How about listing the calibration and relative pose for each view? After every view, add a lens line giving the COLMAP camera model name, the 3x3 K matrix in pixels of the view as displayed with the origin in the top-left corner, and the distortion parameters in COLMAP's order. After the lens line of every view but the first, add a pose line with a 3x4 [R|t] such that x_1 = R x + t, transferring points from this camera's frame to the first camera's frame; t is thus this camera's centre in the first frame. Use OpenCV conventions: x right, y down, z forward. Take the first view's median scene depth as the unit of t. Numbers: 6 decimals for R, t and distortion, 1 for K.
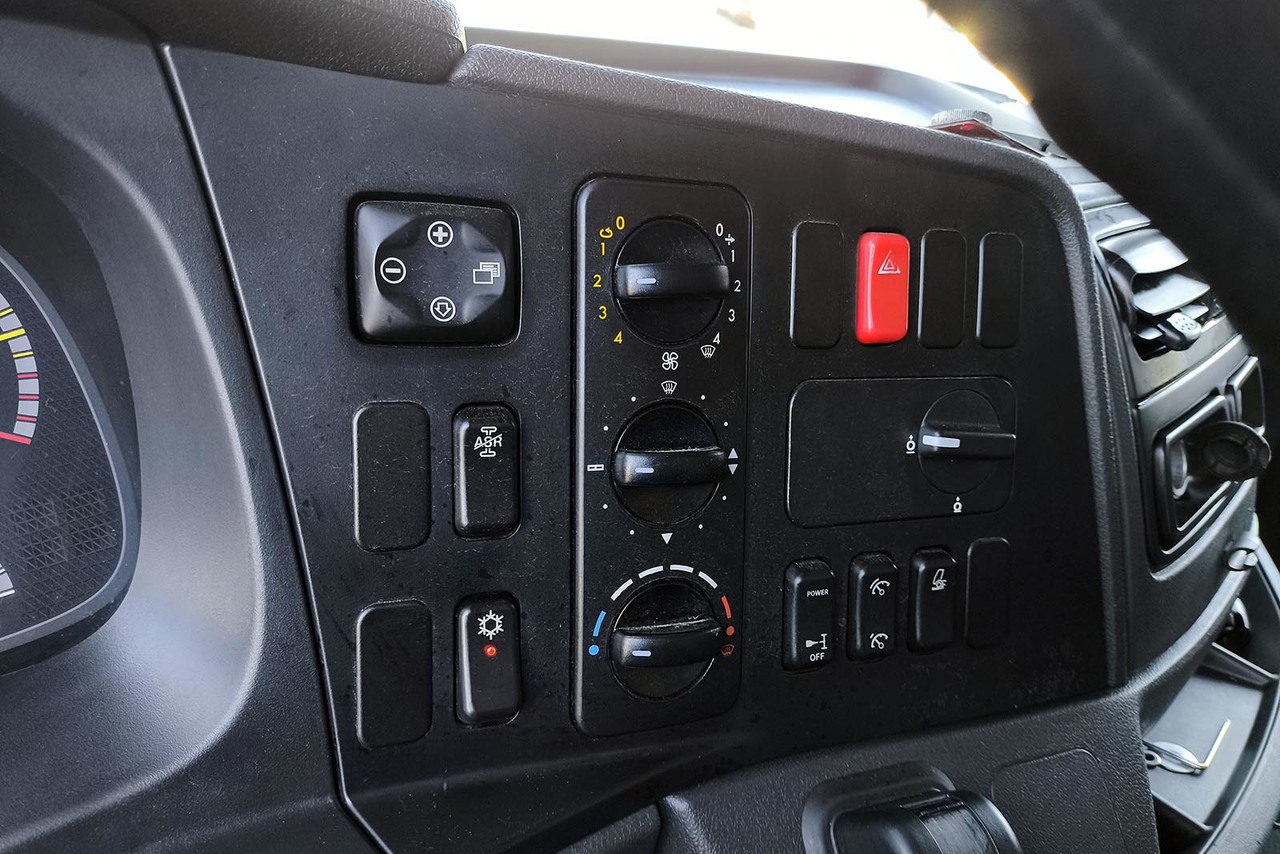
lens RADIAL K [[918.9, 0, 640.0], [0, 918.9, 427.0], [0, 0, 1]] dist [0.060784, -0.002716]
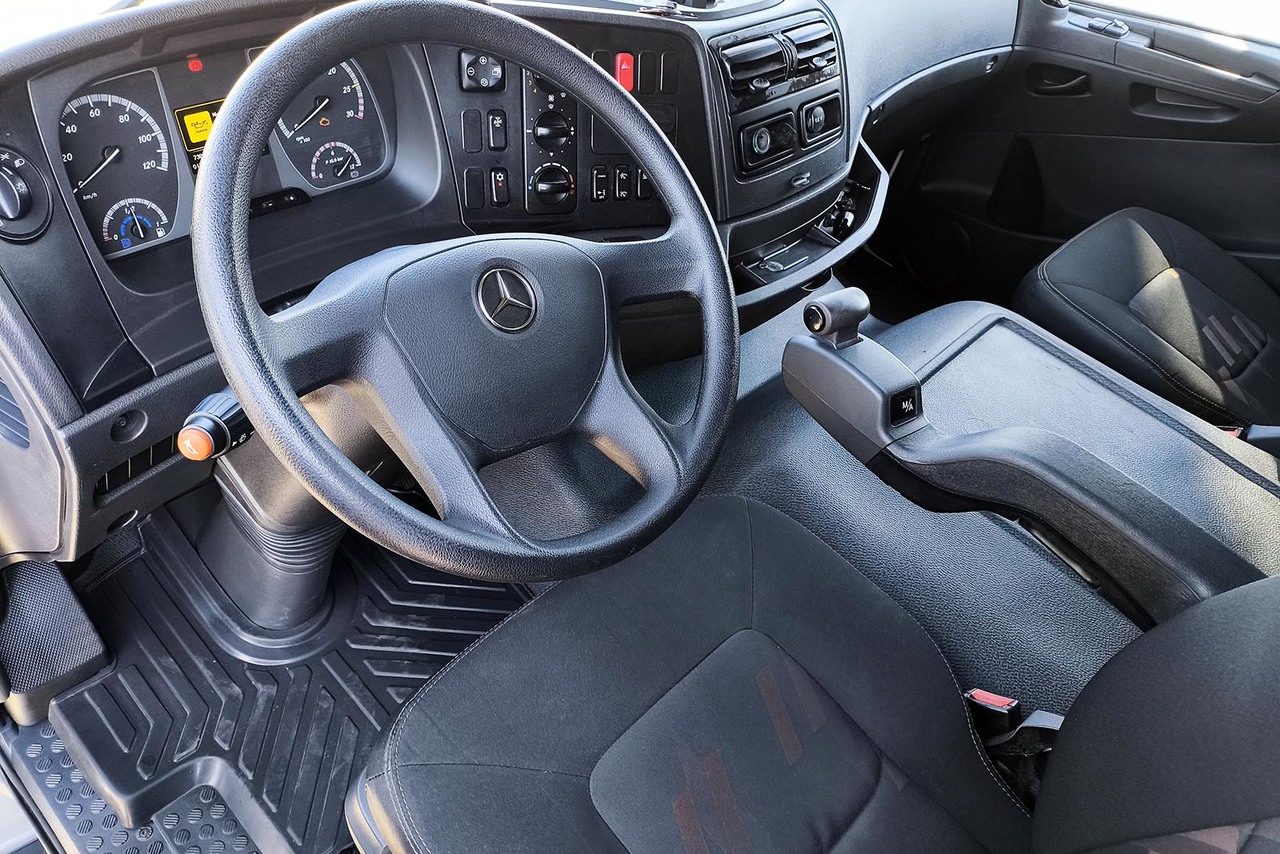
lens RADIAL K [[918.9, 0, 640.0], [0, 918.9, 427.0], [0, 0, 1]] dist [0.060784, -0.002716]
pose [[0.999809, 0.016484, 0.010458, 0.352784], [-0.018851, 0.954452, 0.297767, 0.062843], [-0.005074, -0.297908, 0.954581, -2.667359]]
